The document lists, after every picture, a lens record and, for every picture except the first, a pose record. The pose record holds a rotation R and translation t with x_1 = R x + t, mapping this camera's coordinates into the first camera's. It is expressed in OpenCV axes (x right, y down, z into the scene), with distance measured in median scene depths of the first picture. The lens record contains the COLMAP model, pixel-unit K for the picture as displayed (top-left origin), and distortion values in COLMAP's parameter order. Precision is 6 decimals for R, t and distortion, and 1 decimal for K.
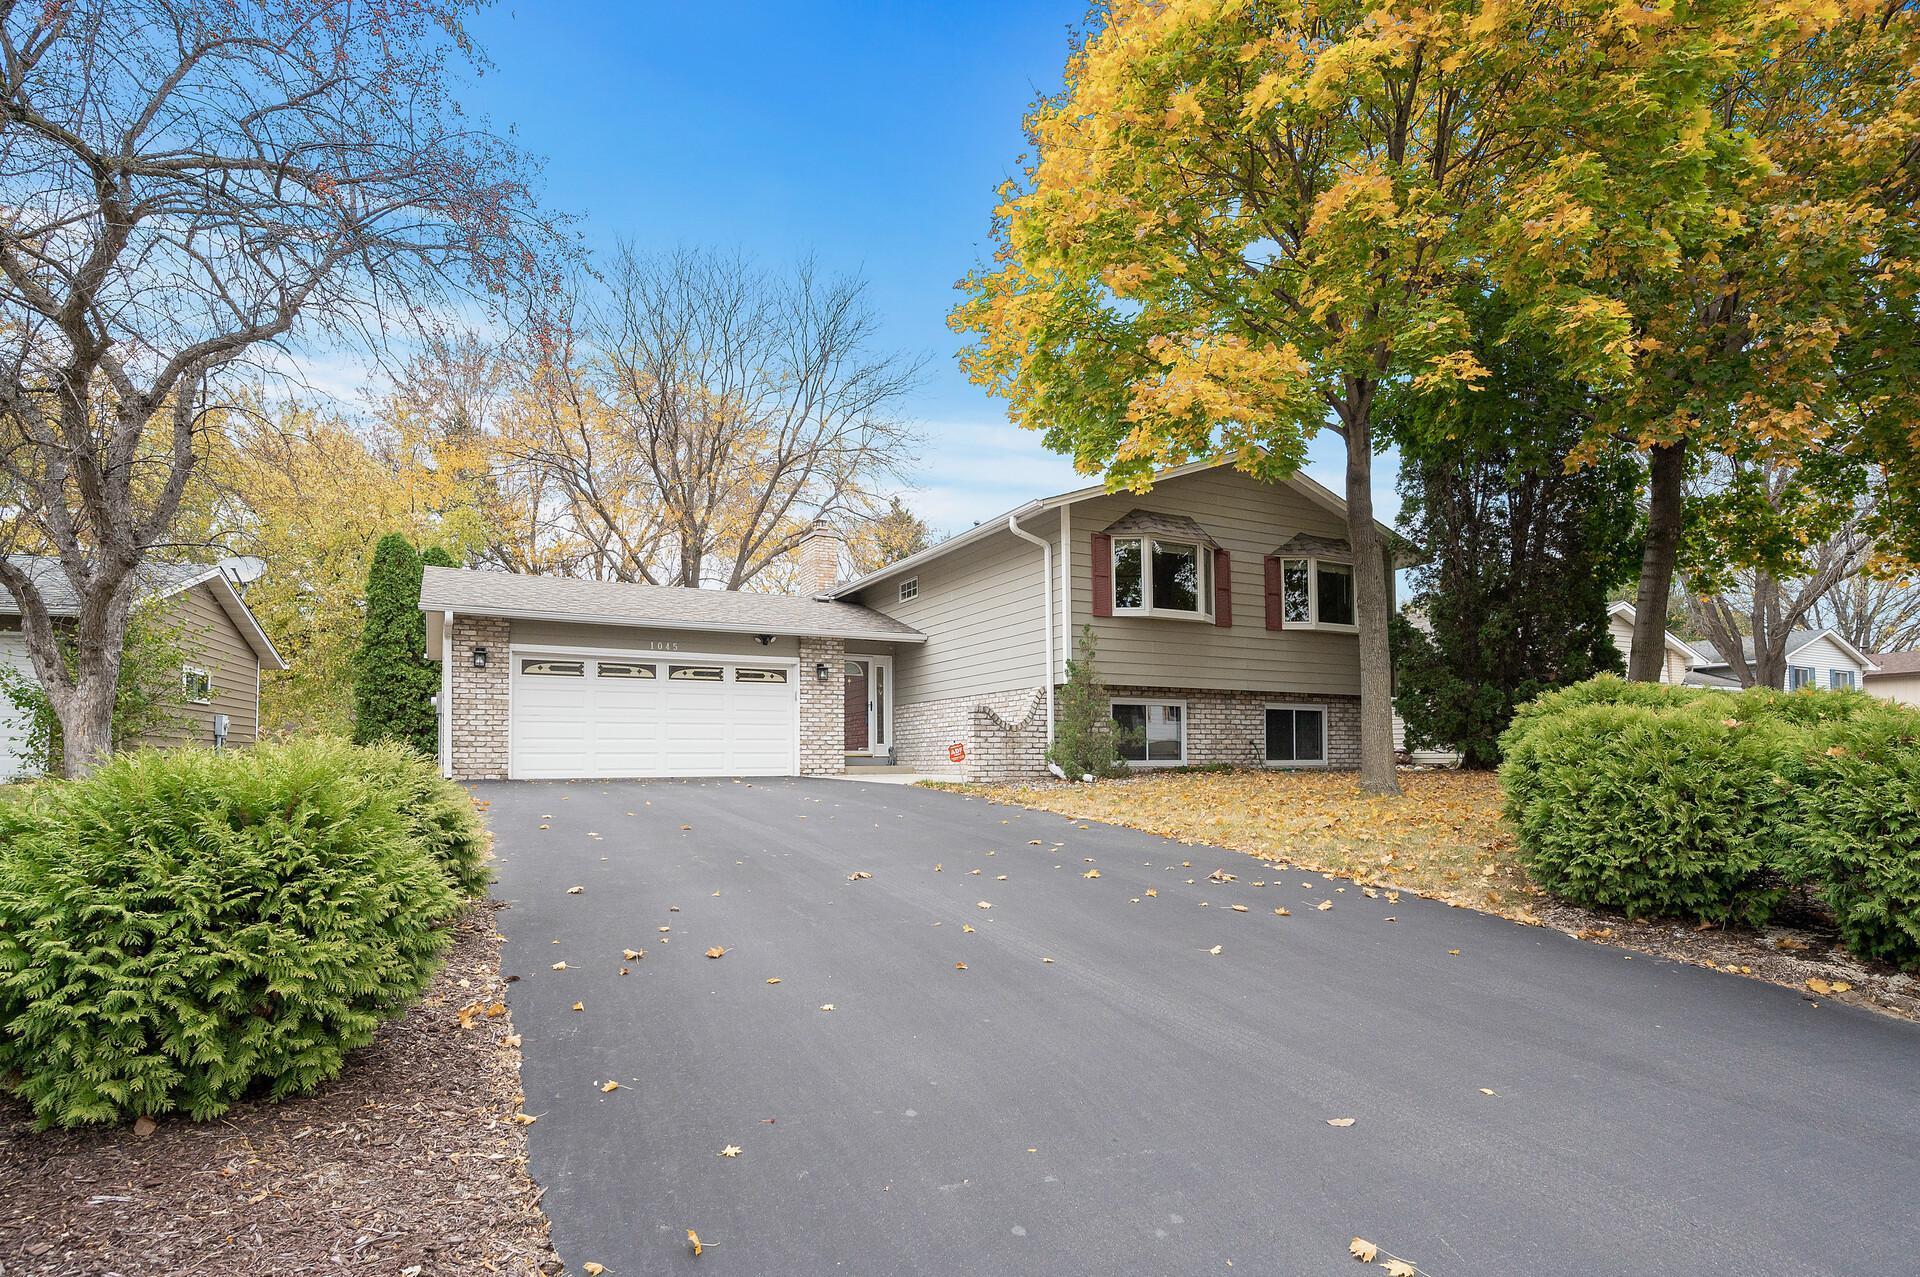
lens RADIAL K [[1023.1, 0, 953.3], [0, 1023.1, 646.3], [0, 0, 1]] dist [-0.001878, -0.000606]
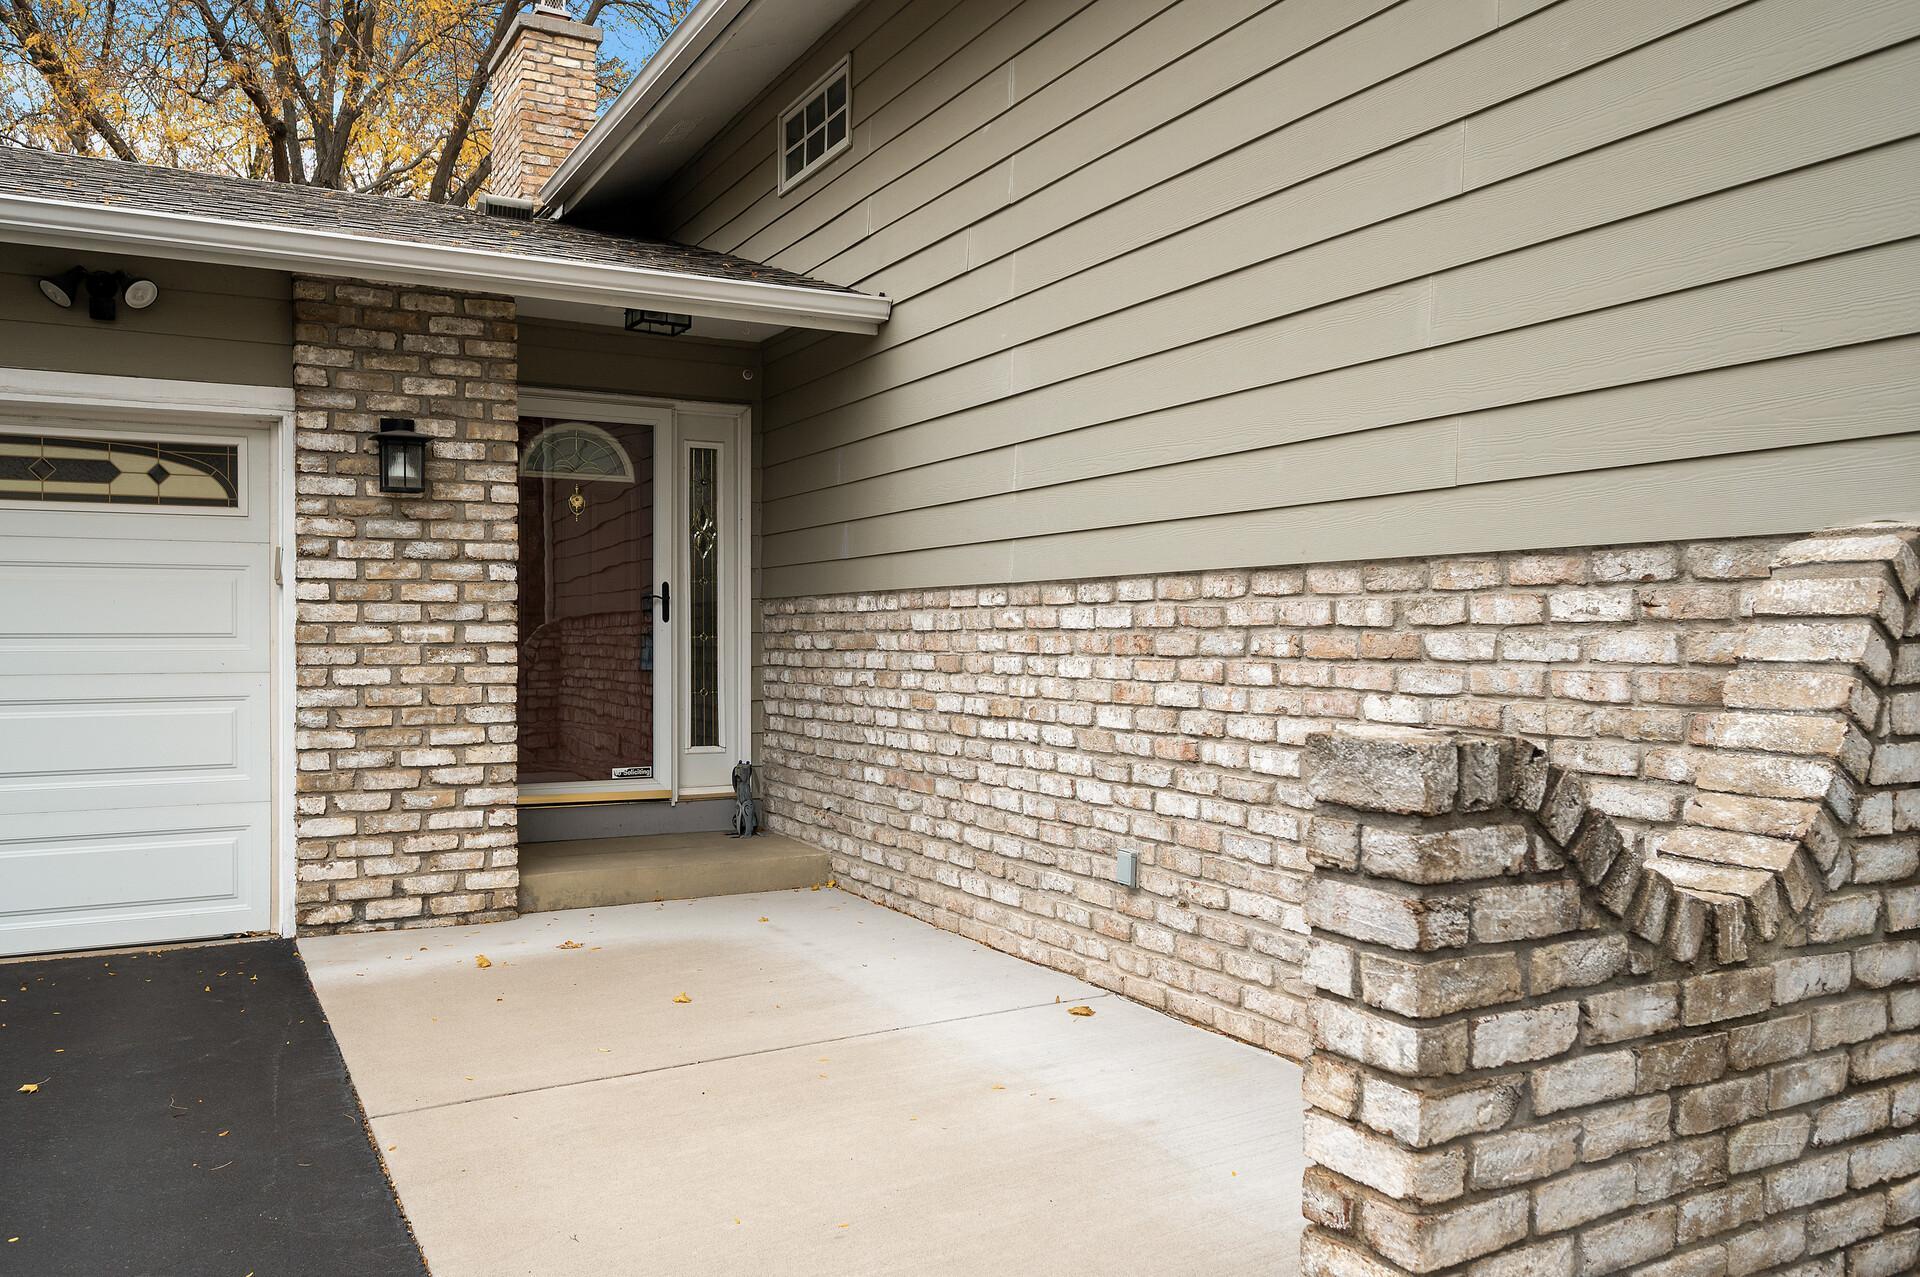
lens RADIAL K [[1620.8, 0, 960.0], [0, 1620.8, 638.5], [0, 0, 1]] dist [-0.003850, -0.000930]
pose [[0.999648, 0.006138, 0.025805, -0.018776], [-0.008954, 0.993840, 0.110466, 0.024130], [-0.024968, -0.110658, 0.993545, 0.639319]]
